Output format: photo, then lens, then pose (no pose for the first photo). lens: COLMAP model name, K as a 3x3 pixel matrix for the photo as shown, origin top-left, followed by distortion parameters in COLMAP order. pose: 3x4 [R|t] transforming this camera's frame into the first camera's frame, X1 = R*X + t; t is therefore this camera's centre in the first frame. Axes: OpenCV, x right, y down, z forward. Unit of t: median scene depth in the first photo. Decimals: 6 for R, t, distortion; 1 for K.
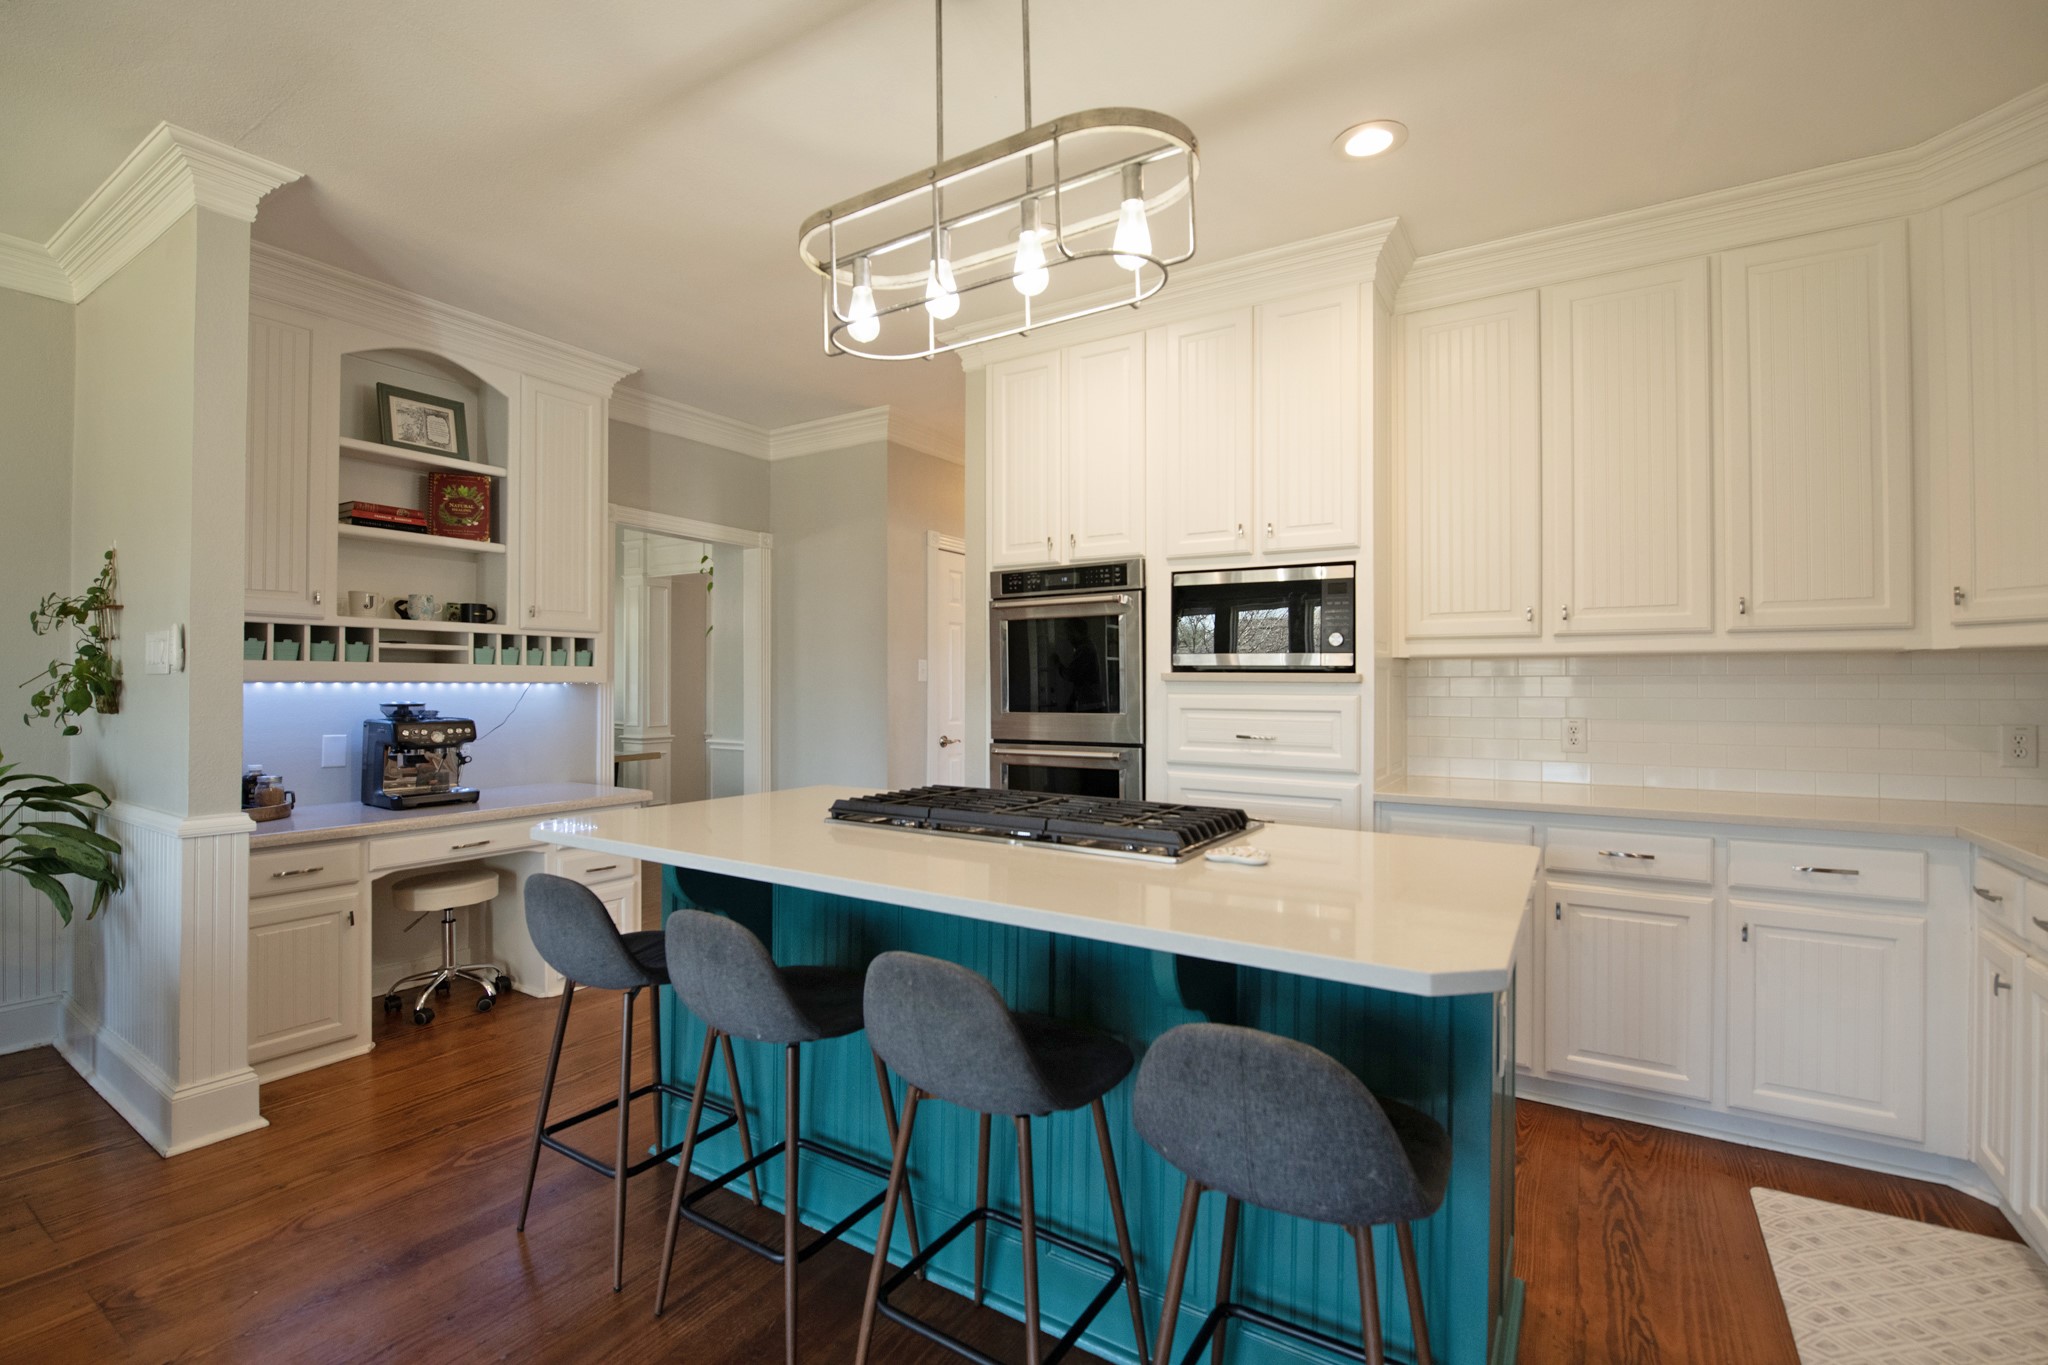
lens RADIAL K [[903.0, 0, 1028.5], [0, 903.0, 679.4], [0, 0, 1]] dist [-0.014698, -0.000400]
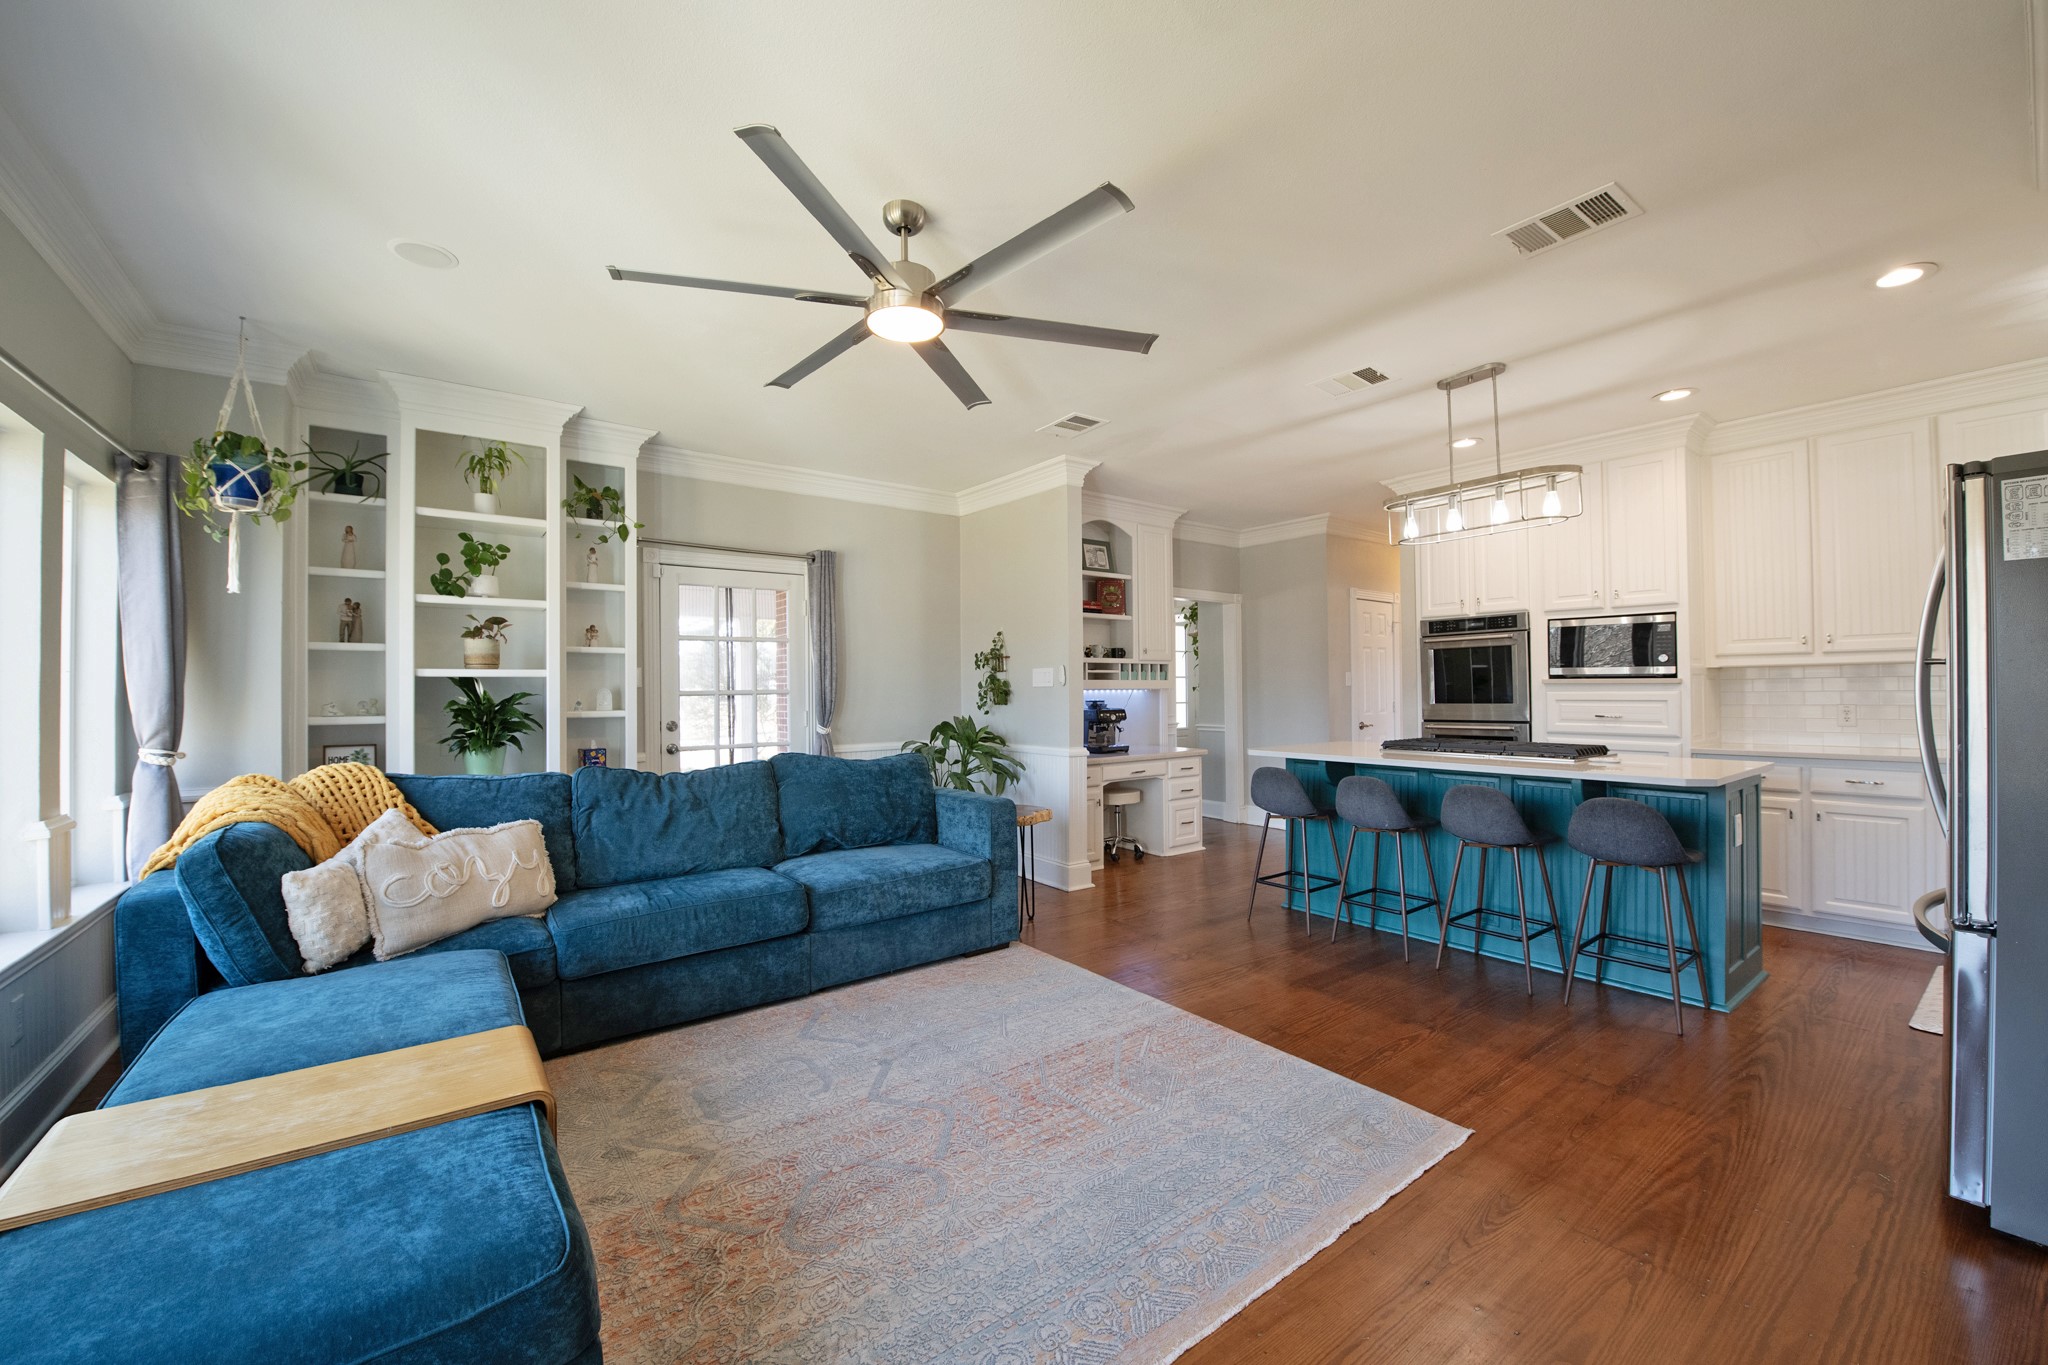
lens RADIAL K [[812.8, 0, 1019.3], [0, 812.8, 679.6], [0, 0, 1]] dist [-0.020218, -0.000631]
pose [[0.931198, -0.014817, -0.364212, -0.207875], [0.012291, 0.999882, -0.009252, -0.004426], [0.364306, 0.004138, 0.931270, -0.737856]]
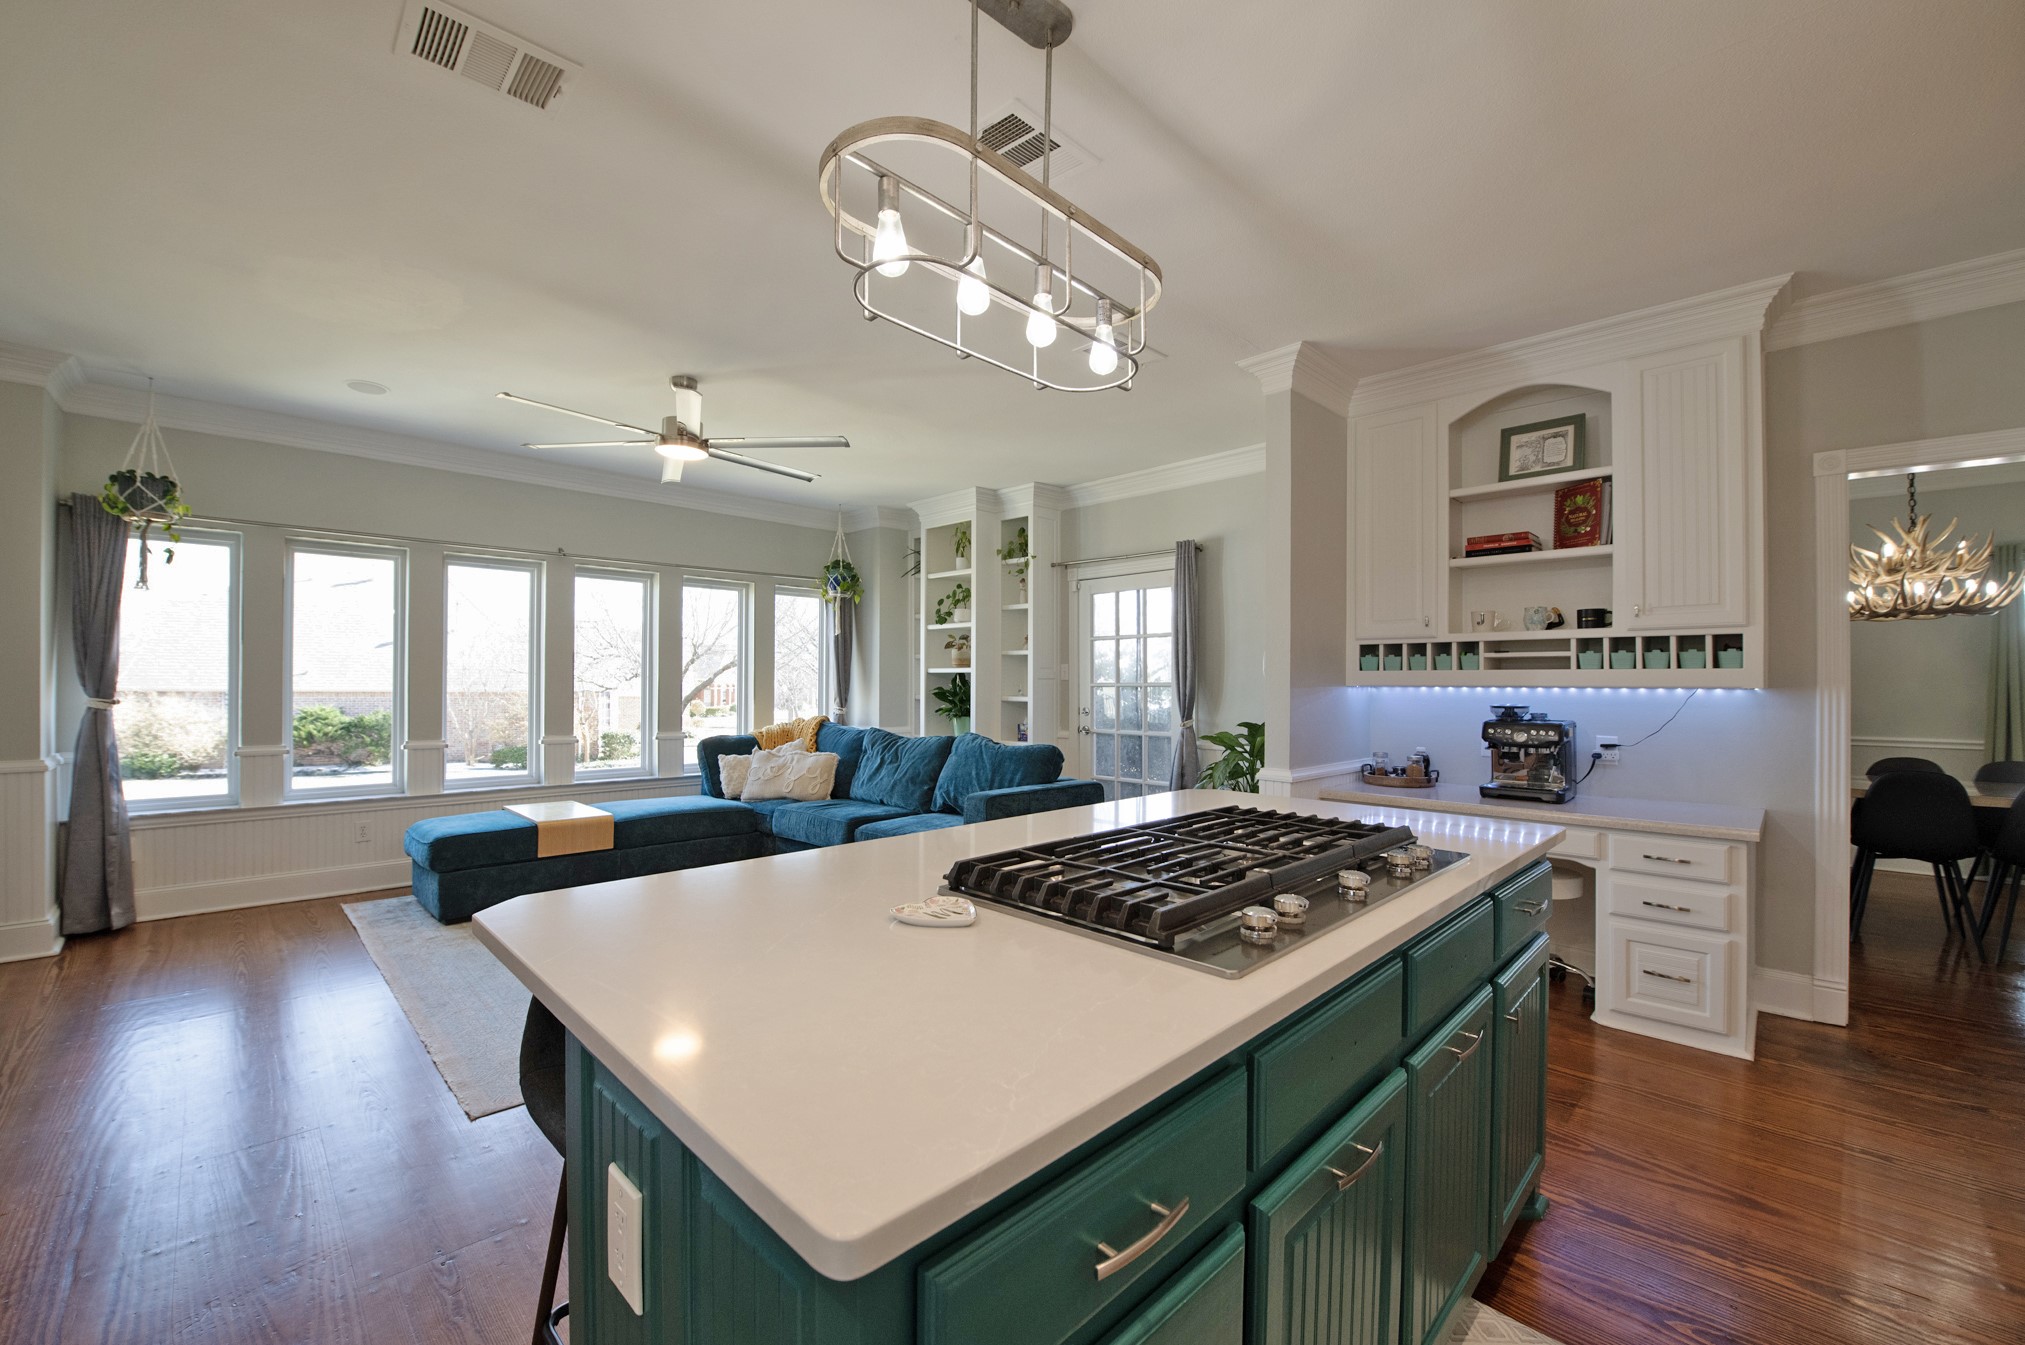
lens RADIAL K [[803.6, 0, 1007.9], [0, 803.6, 669.7], [0, 0, 1]] dist [-0.020218, -0.000631]
pose [[-0.229693, -0.021185, -0.973033, 0.436449], [-0.002369, 0.999772, -0.021208, 0.004513], [0.973260, -0.002566, -0.229691, 0.629775]]
